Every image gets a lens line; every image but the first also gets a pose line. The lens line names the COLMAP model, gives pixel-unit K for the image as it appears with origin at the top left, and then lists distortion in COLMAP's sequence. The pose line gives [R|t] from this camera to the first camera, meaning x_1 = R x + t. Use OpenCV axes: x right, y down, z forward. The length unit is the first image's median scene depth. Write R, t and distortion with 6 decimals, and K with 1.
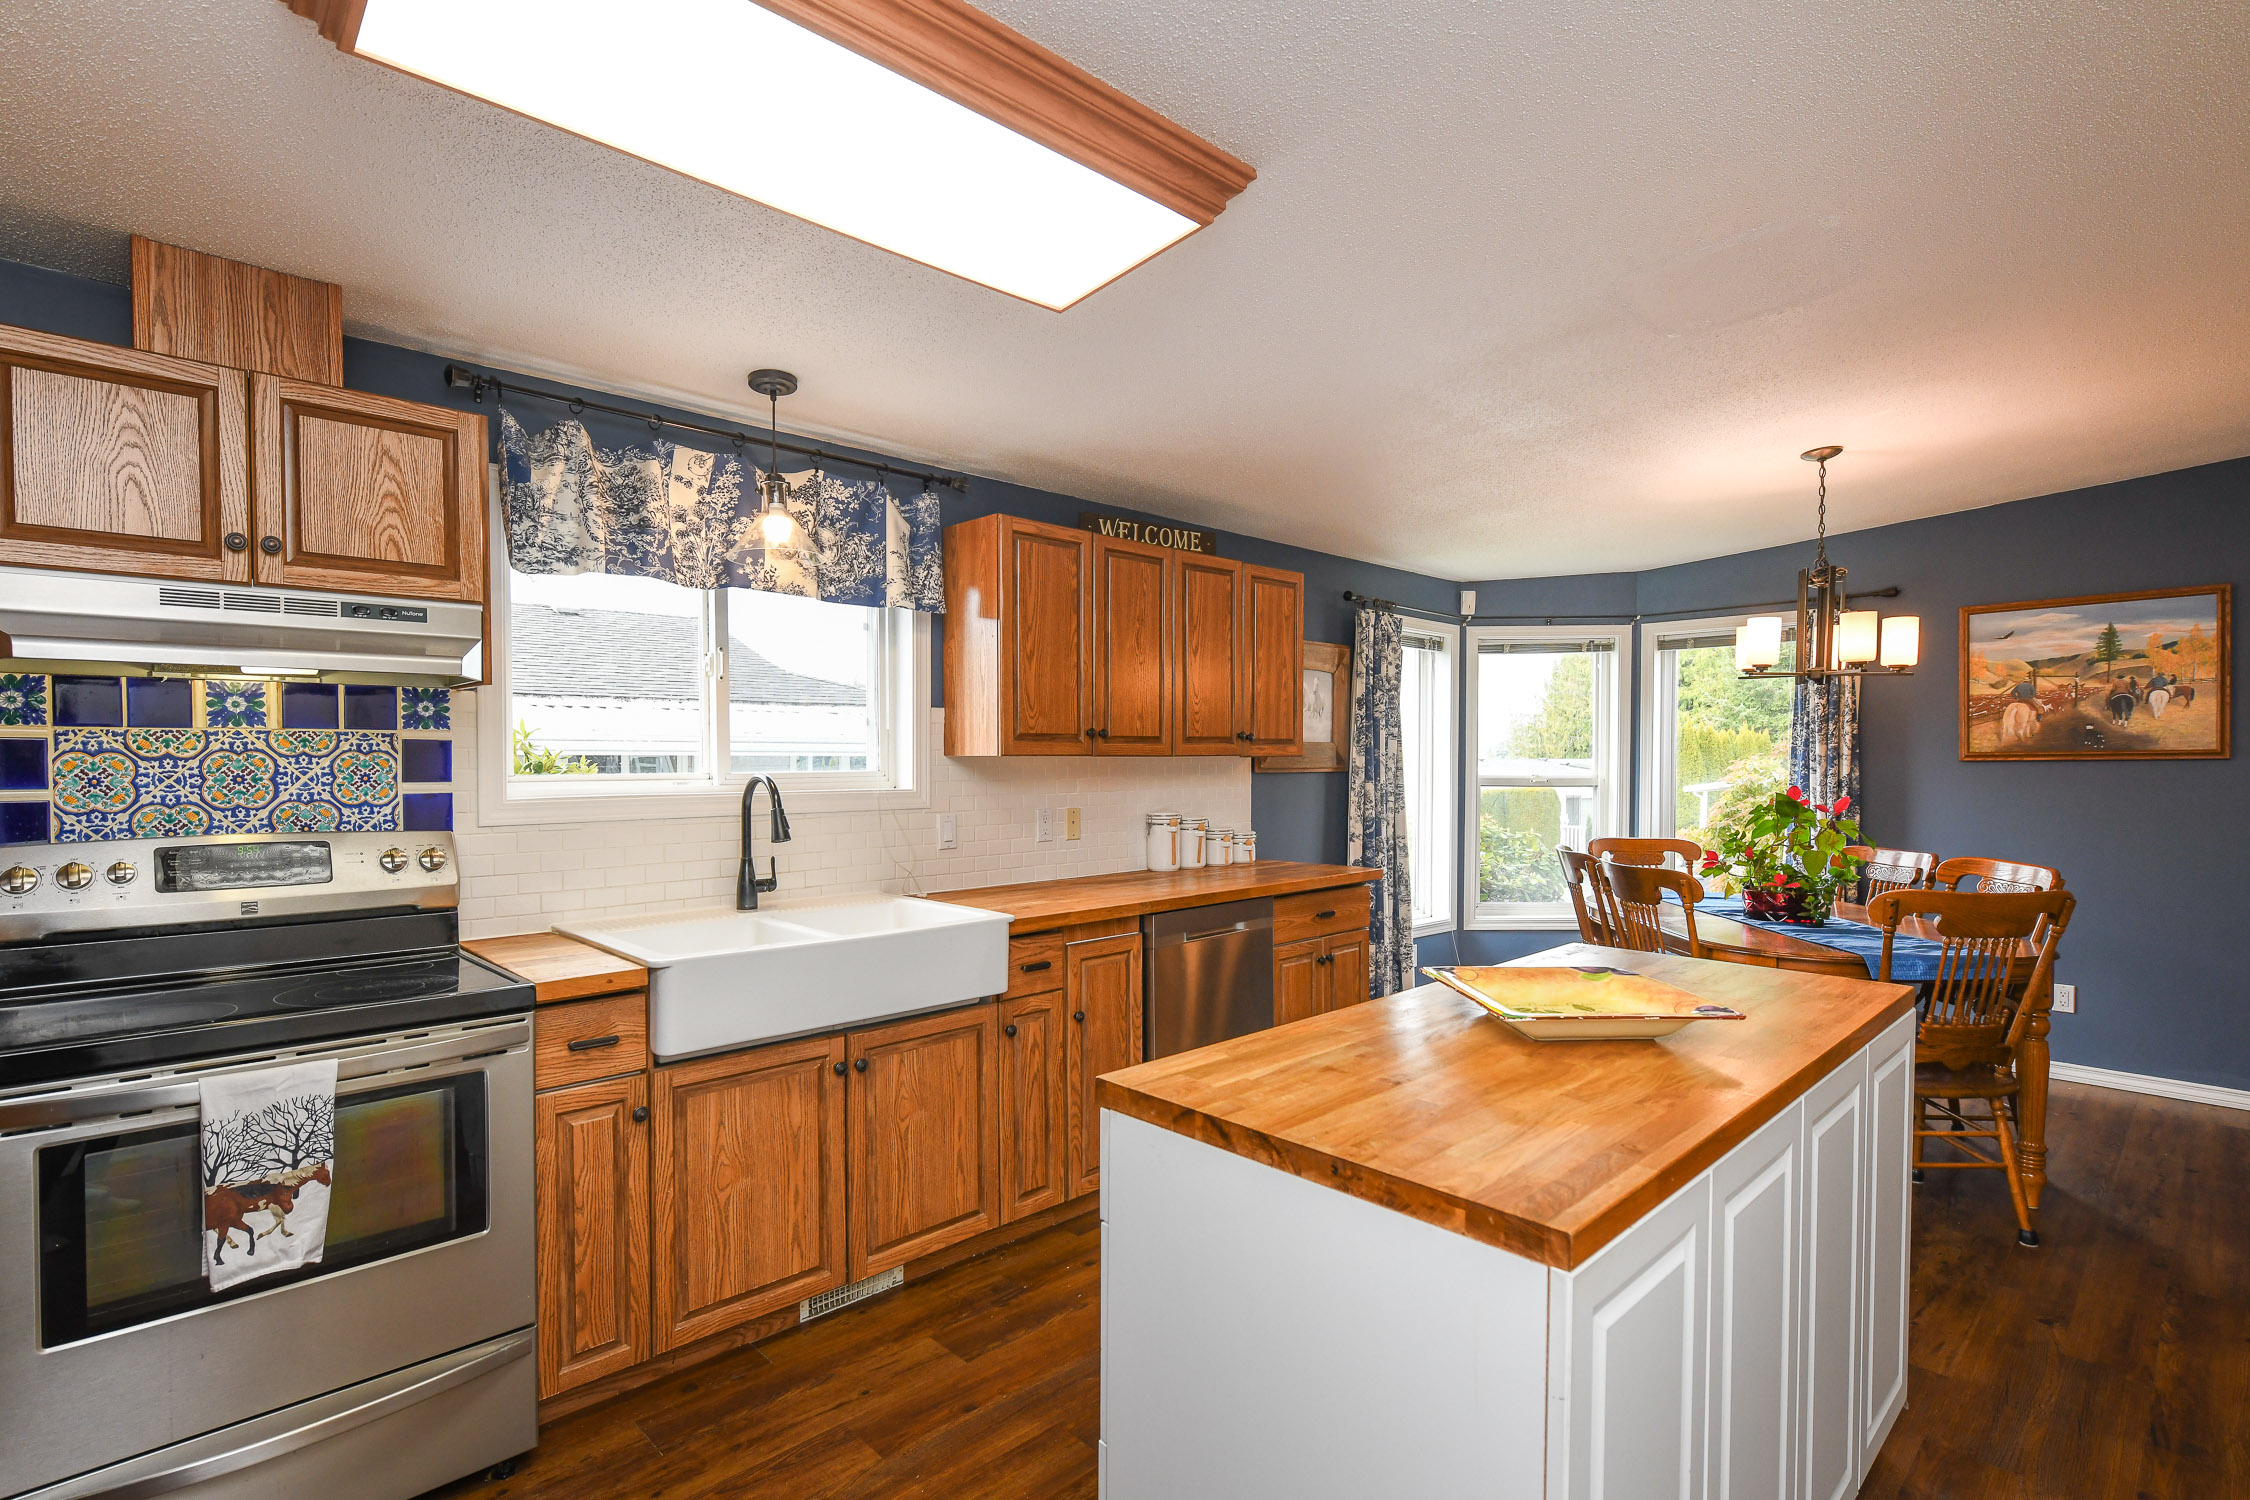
lens RADIAL K [[1073.9, 0, 1127.6], [0, 1073.9, 775.1], [0, 0, 1]] dist [0.010879, -0.003409]
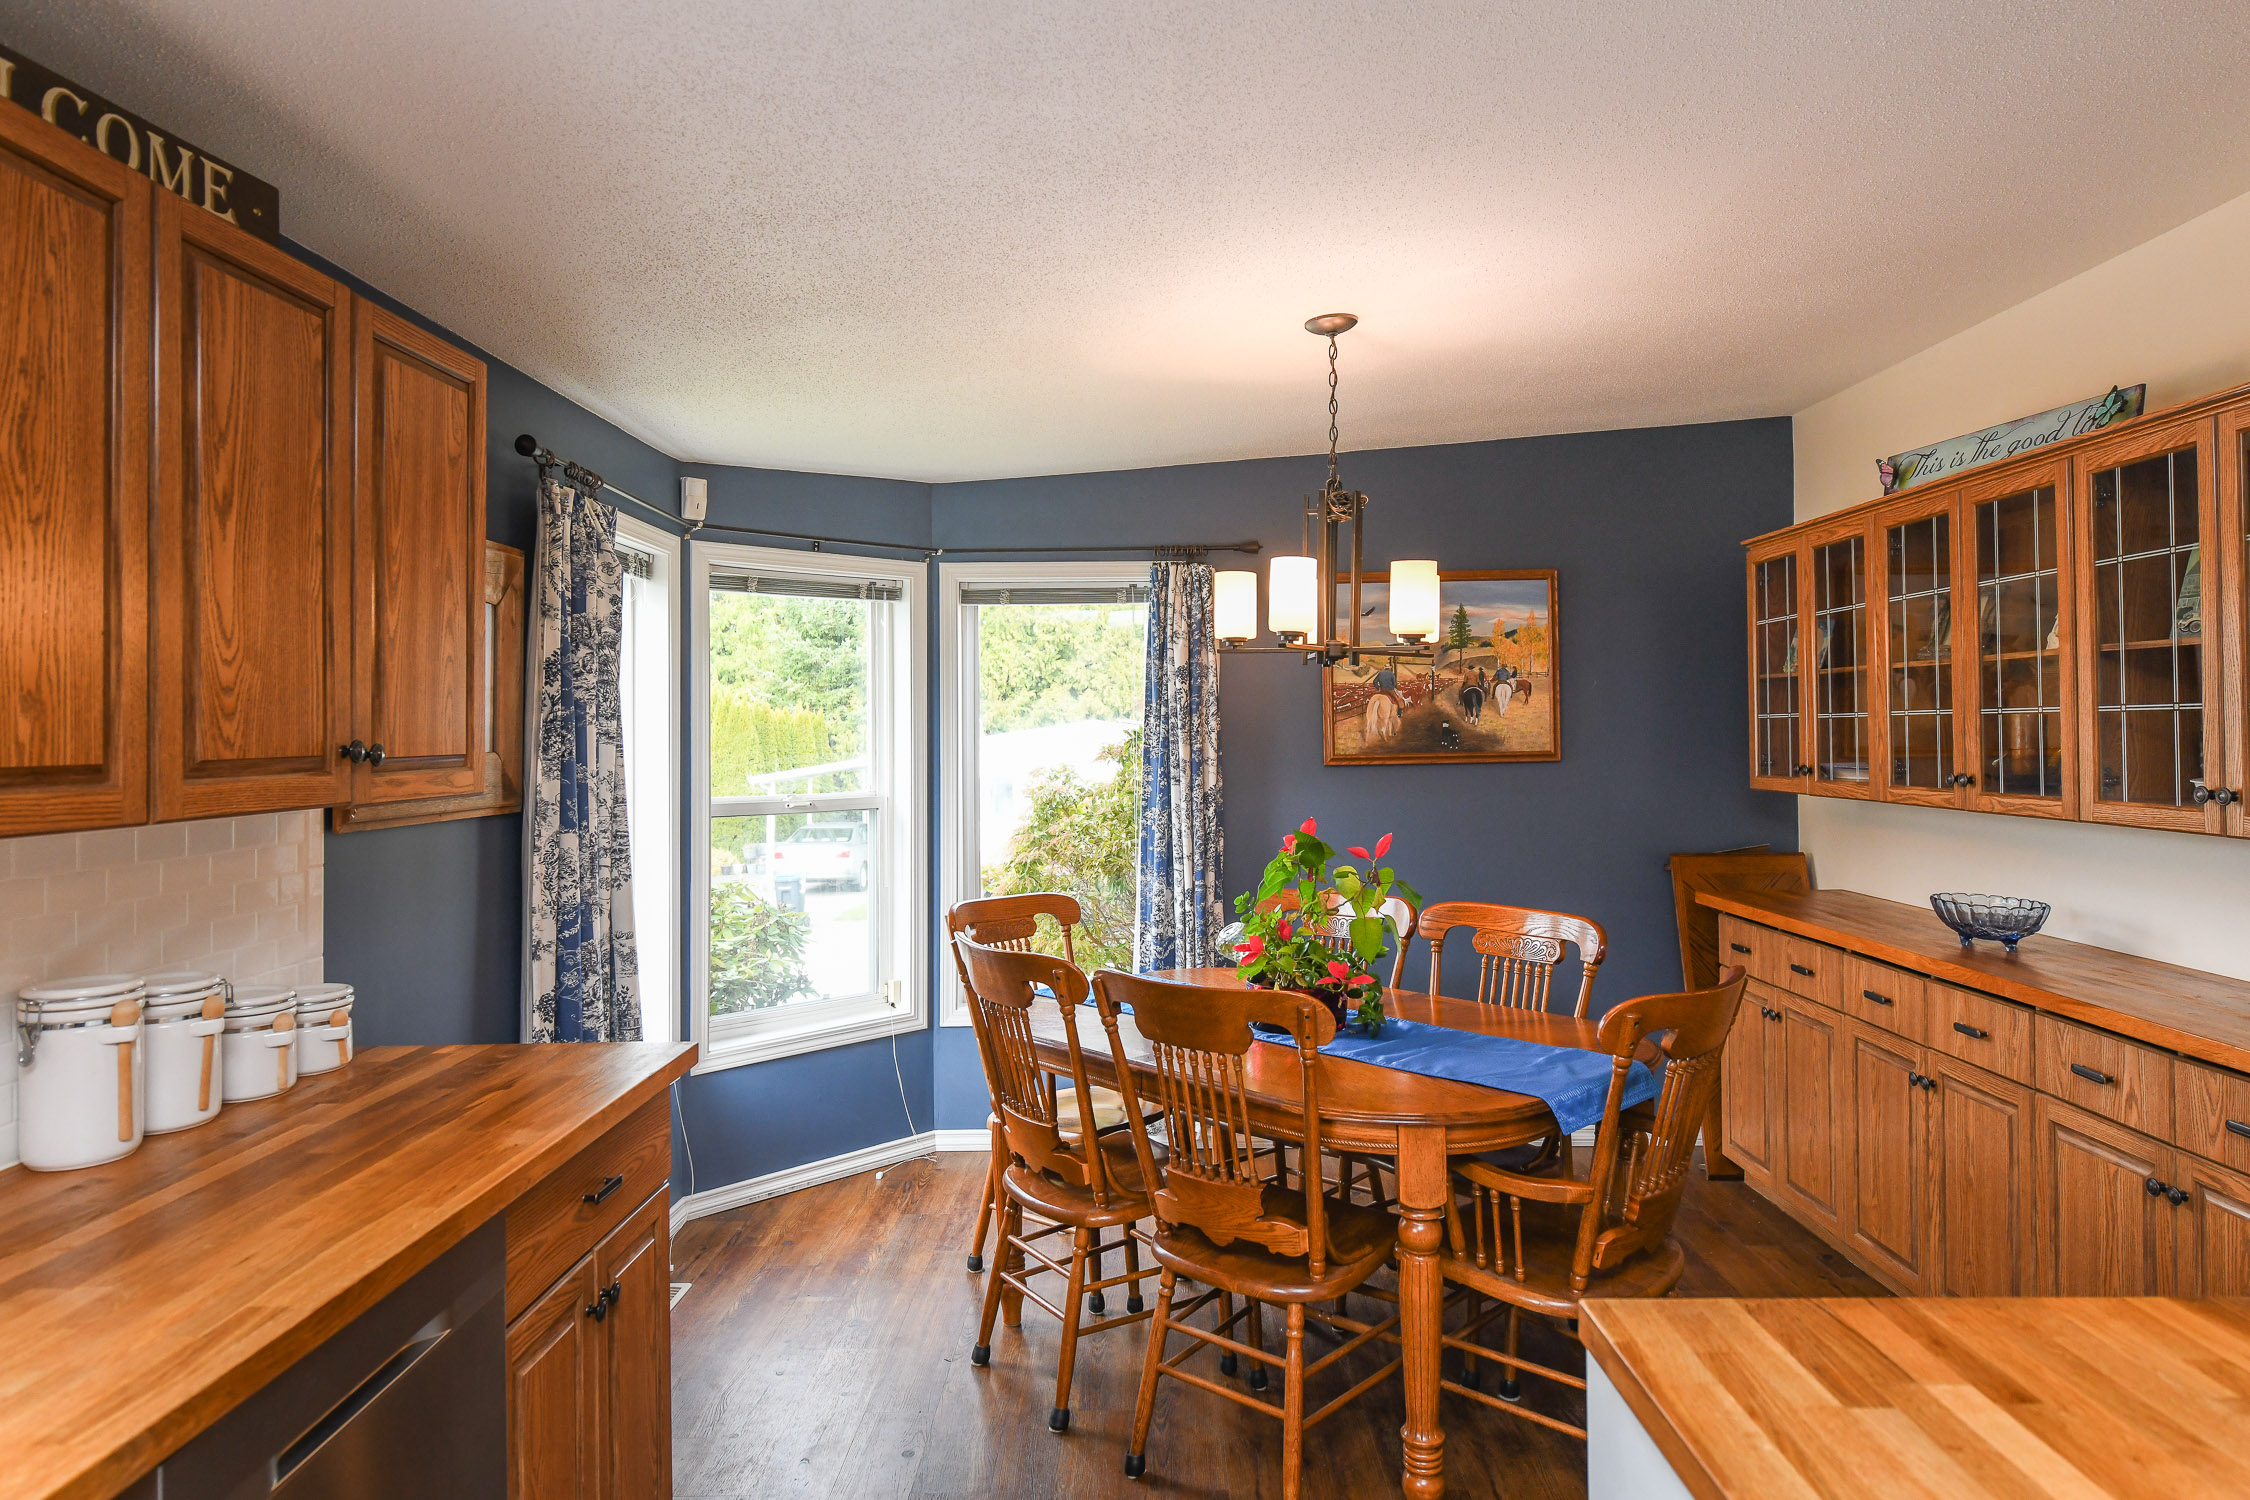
lens RADIAL K [[1328.4, 0, 1137.5], [0, 1328.4, 717.8], [0, 0, 1]] dist [0.002540, -0.001211]
pose [[0.698310, 0.003878, 0.715785, -0.038542], [0.018744, 0.999543, -0.023702, -0.036521], [-0.715550, 0.029968, 0.697918, 0.543642]]
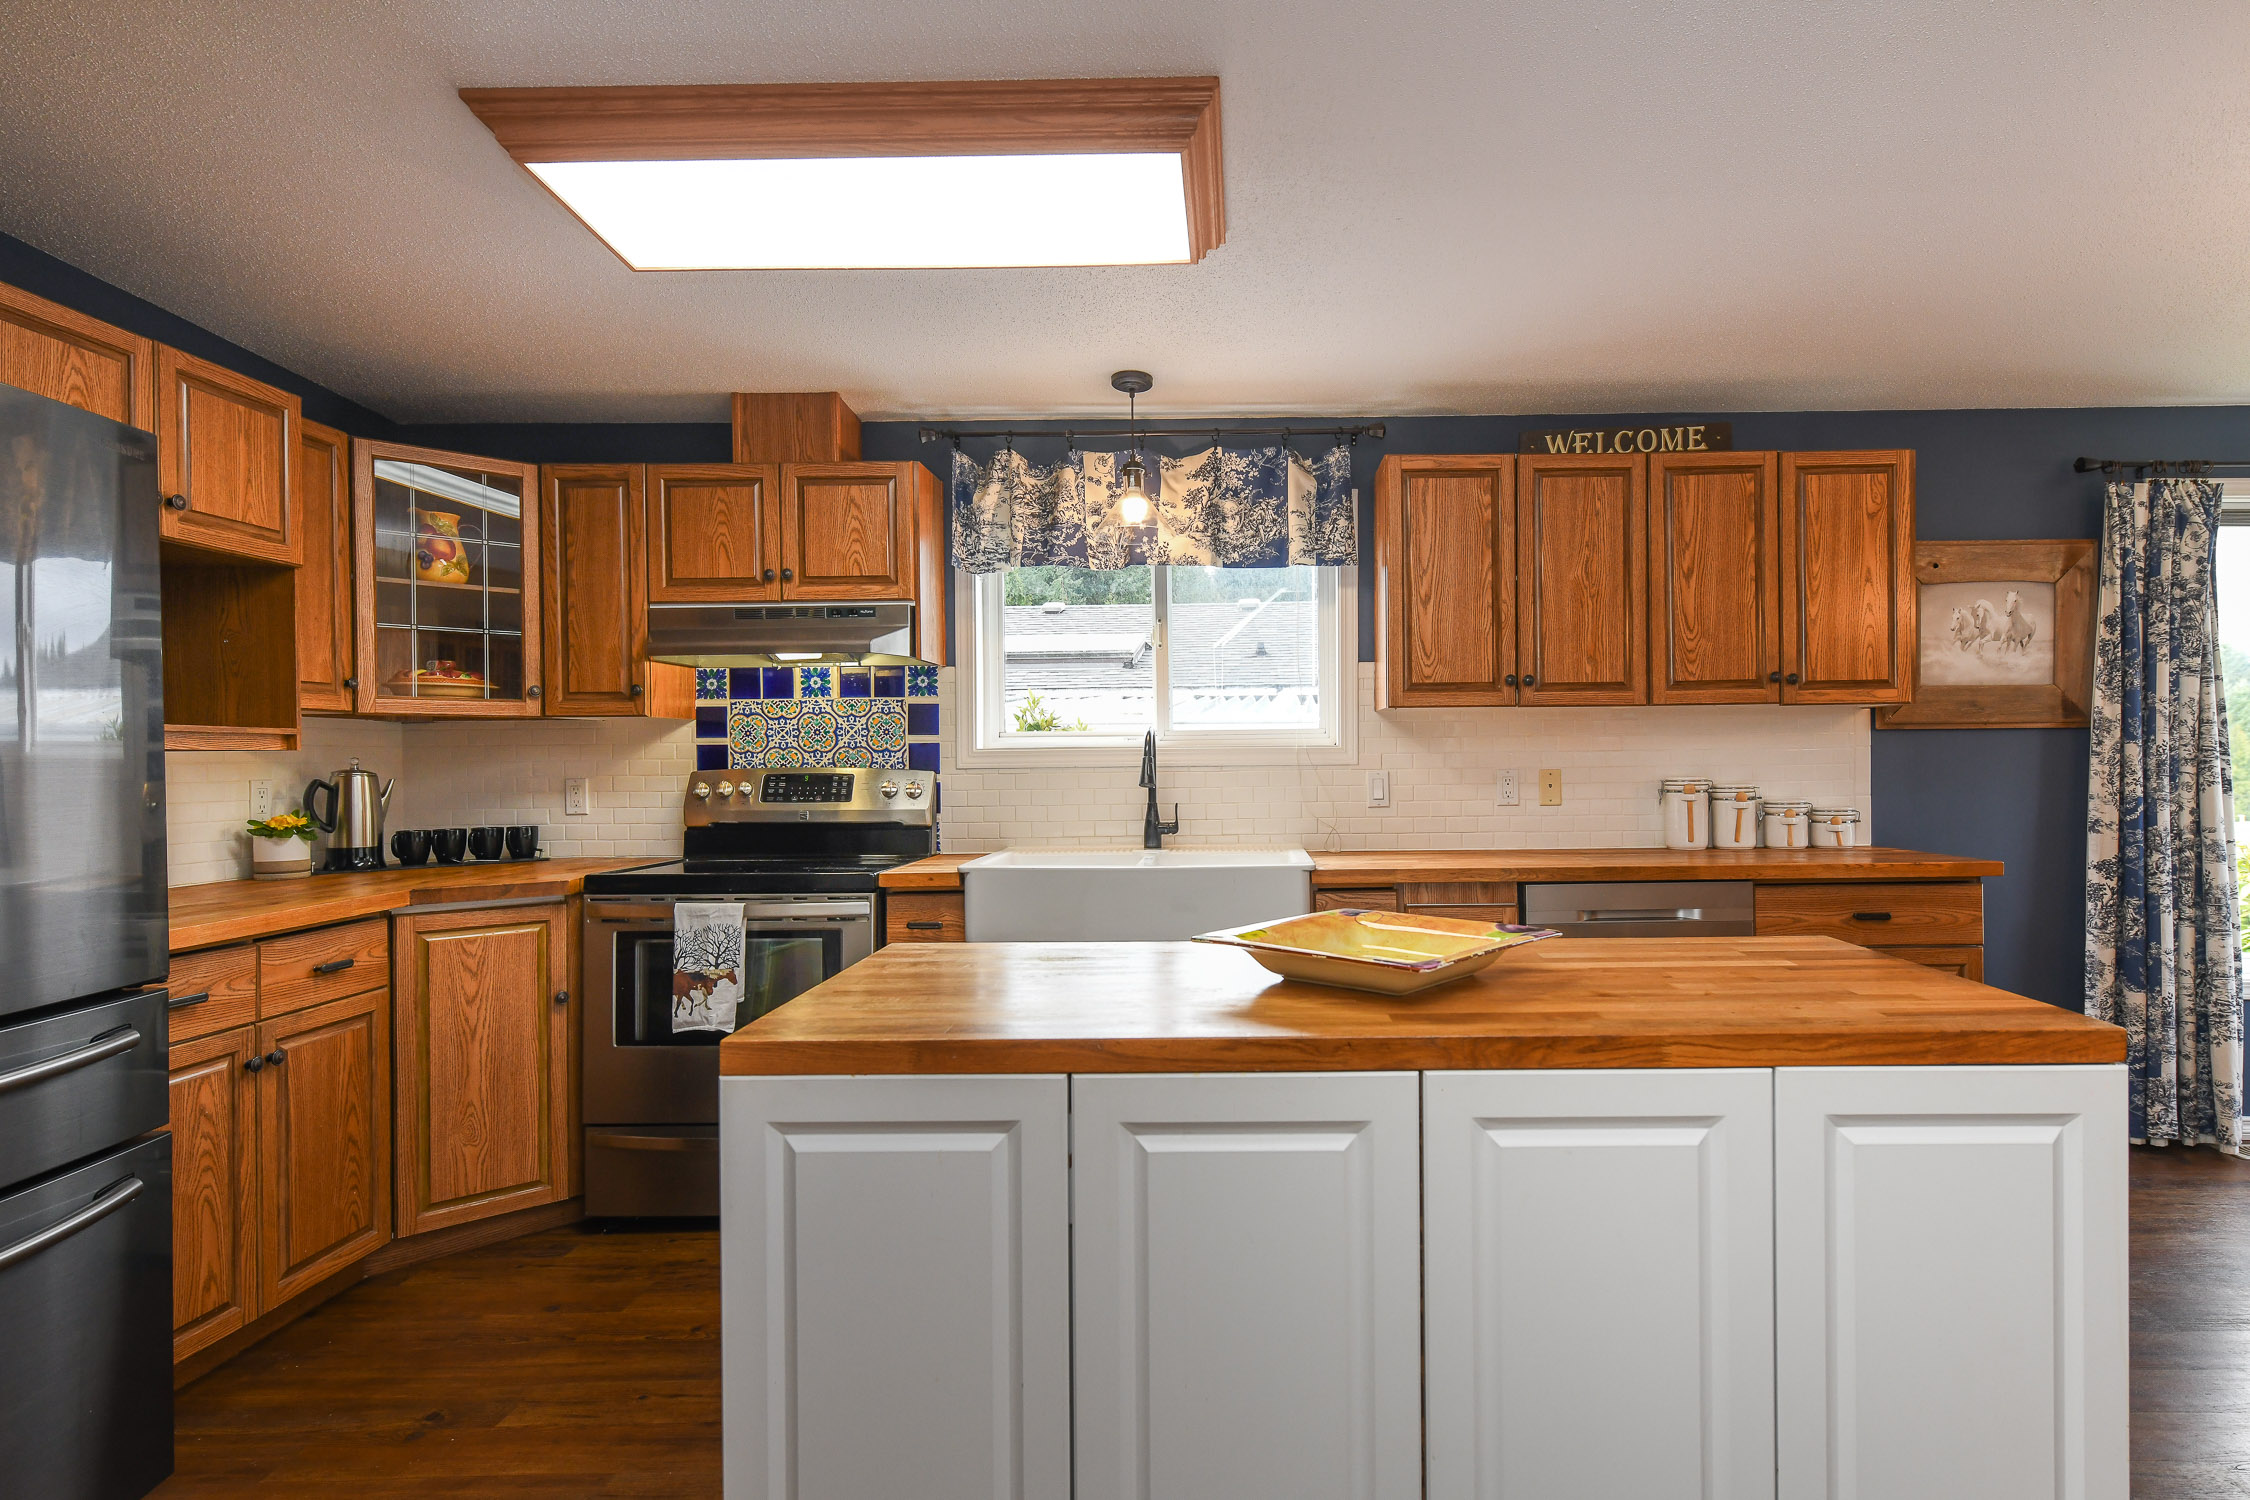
lens RADIAL K [[1195.5, 0, 1239.6], [0, 1195.5, 766.0], [0, 0, 1]] dist [0.021240, 0.004044]
pose [[0.720955, -0.000539, -0.692982, 0.480081], [-0.003153, 0.999987, -0.004058, 0.035540], [0.692975, 0.005111, 0.720944, 0.127663]]
